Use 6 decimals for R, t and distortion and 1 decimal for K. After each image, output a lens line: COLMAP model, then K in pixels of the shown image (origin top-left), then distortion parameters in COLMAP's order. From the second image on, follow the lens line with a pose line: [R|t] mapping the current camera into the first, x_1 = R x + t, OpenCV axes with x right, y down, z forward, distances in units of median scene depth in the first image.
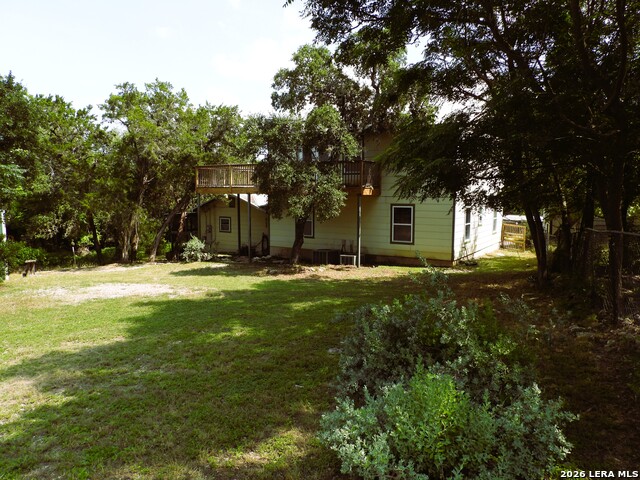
lens RADIAL K [[472.2, 0, 325.1], [0, 472.2, 244.2], [0, 0, 1]] dist [-0.016162, 0.003303]
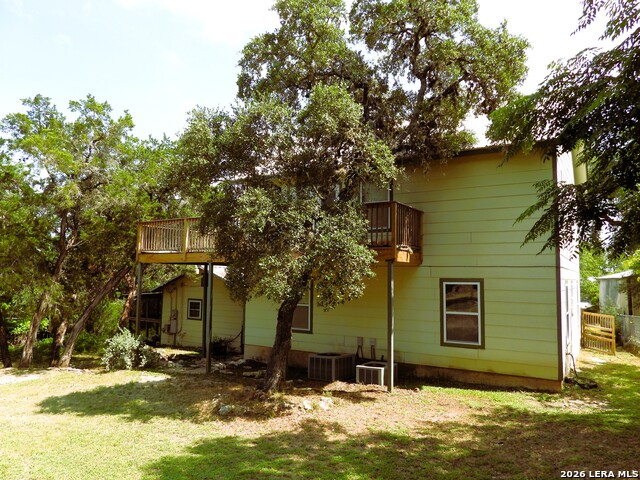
lens RADIAL K [[472.2, 0, 312.3], [0, 472.2, 235.1], [0, 0, 1]] dist [-0.016162, 0.003303]
pose [[0.999549, 0.006551, -0.029323, -0.006057], [-0.012190, 0.980427, -0.196507, -0.018706], [0.027462, 0.196776, 0.980064, 0.377224]]
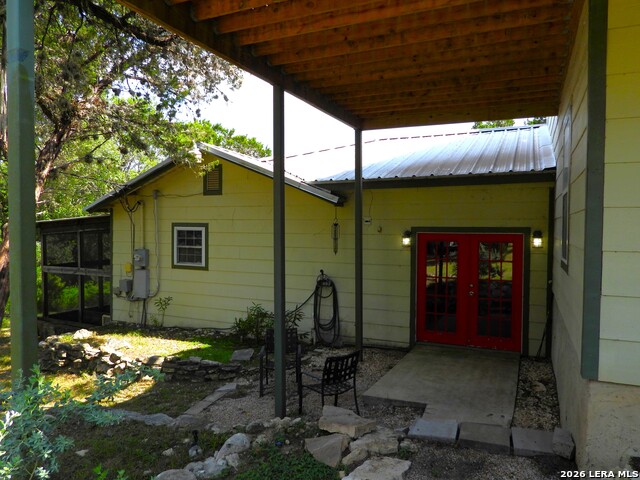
lens RADIAL K [[472.2, 0, 321.1], [0, 472.2, 238.6], [0, 0, 1]] dist [-0.016162, 0.003303]
pose [[0.993333, 0.001089, 0.115278, -0.234616], [0.008019, 0.996881, -0.078513, -0.029528], [-0.115004, 0.078914, 0.990226, 0.980587]]
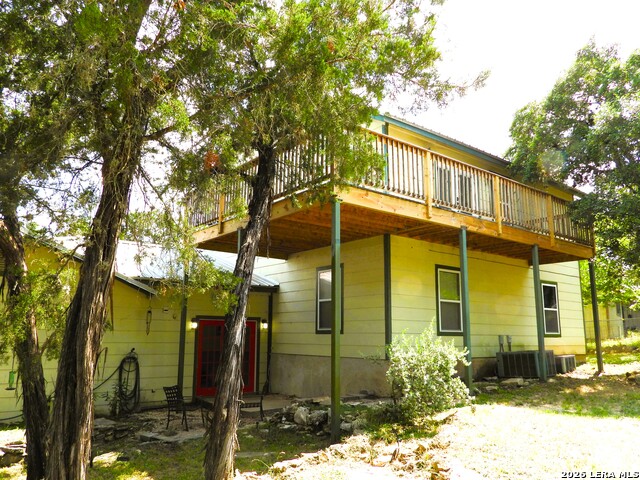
lens RADIAL K [[509.3, 0, 331.1], [0, 509.3, 237.8], [0, 0, 1]] dist [-0.007122, -0.010818]
pose [[0.334499, 0.184375, 0.924184, -0.658836], [0.098187, 0.968519, -0.228758, -0.002687], [-0.937267, 0.167262, 0.305866, 1.004456]]
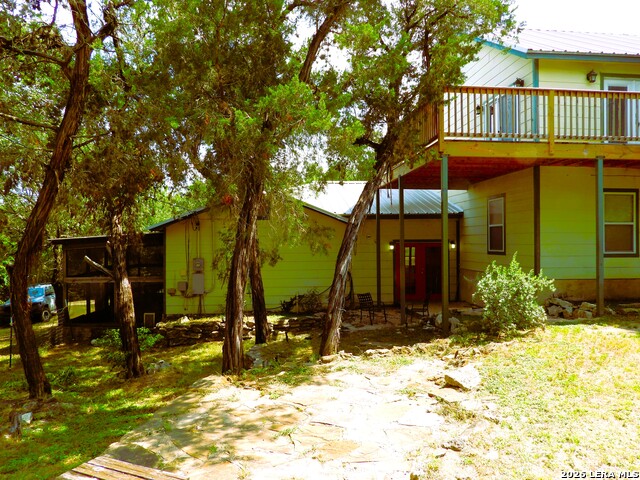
lens RADIAL K [[472.2, 0, 318.7], [0, 472.2, 240.3], [0, 0, 1]] dist [-0.016162, 0.003303]
pose [[0.796215, 0.000361, 0.605014, -0.663454], [0.071128, 0.993009, -0.094200, -0.007117], [-0.600818, 0.118037, 0.790623, 0.845958]]
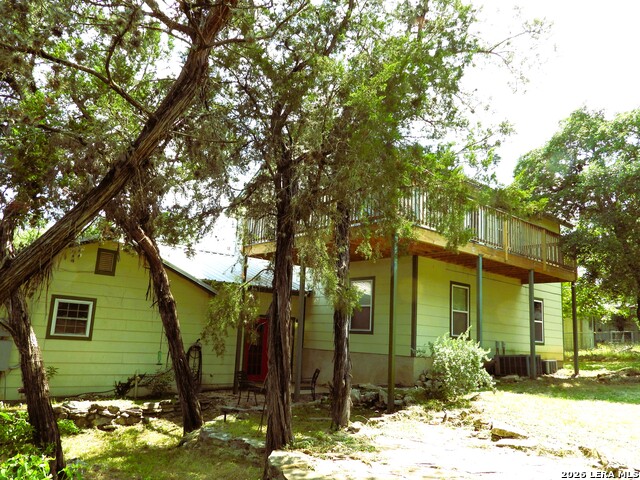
lens RADIAL K [[524.1, 0, 332.3], [0, 524.1, 236.9], [0, 0, 1]] dist [-0.014524, -0.003164]
pose [[0.275096, 0.199516, 0.940487, -0.821864], [0.057979, 0.973007, -0.223374, -0.000657], [-0.959667, 0.115978, 0.256103, 1.039950]]
